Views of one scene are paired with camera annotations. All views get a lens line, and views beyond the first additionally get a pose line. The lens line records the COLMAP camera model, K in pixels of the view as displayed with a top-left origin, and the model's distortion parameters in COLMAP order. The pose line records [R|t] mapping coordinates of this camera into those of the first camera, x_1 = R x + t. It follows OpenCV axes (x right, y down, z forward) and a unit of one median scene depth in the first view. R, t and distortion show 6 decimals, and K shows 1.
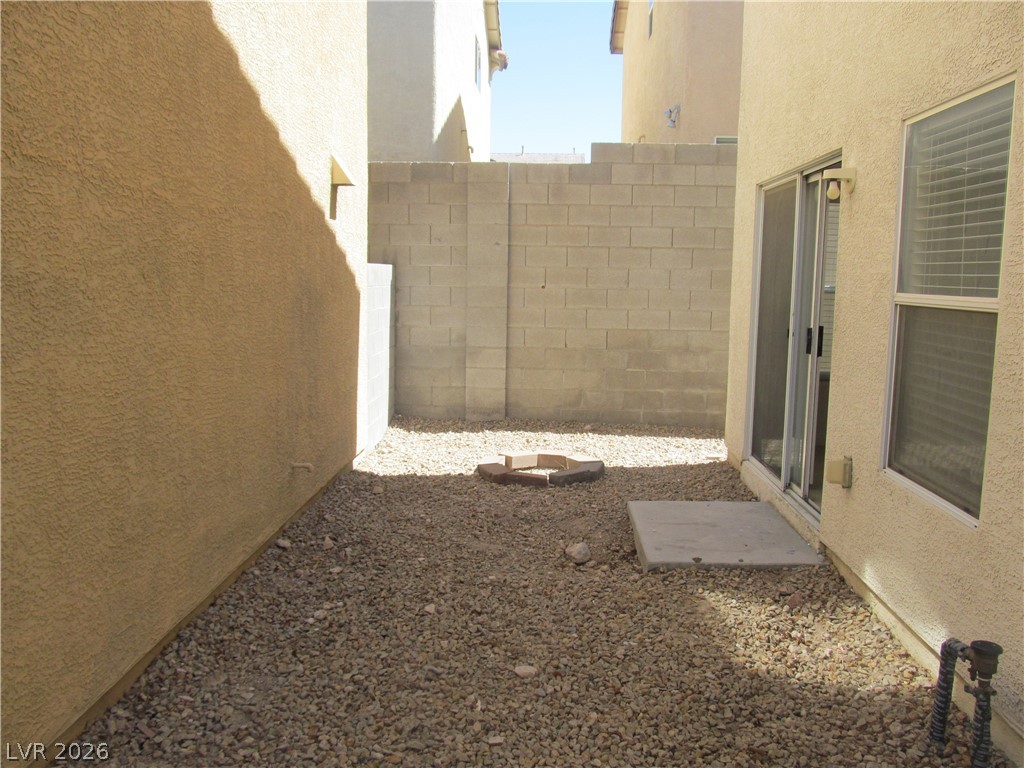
lens RADIAL K [[860.7, 0, 512.2], [0, 860.7, 383.5], [0, 0, 1]] dist [-0.013187, -0.002999]
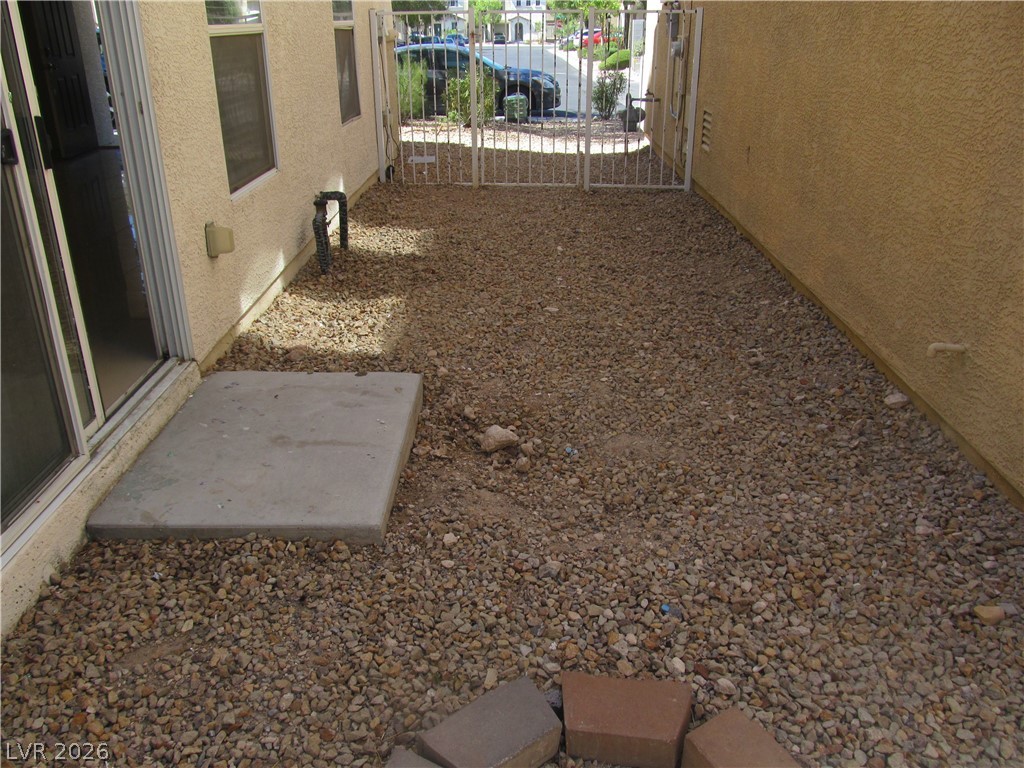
lens RADIAL K [[860.7, 0, 512.3], [0, 860.7, 383.6], [0, 0, 1]] dist [-0.013187, -0.002999]
pose [[-0.999306, 0.003598, -0.037073, 0.092767], [-0.015850, 0.859644, 0.510648, -0.203928], [0.033707, 0.510881, -0.858990, 1.617216]]
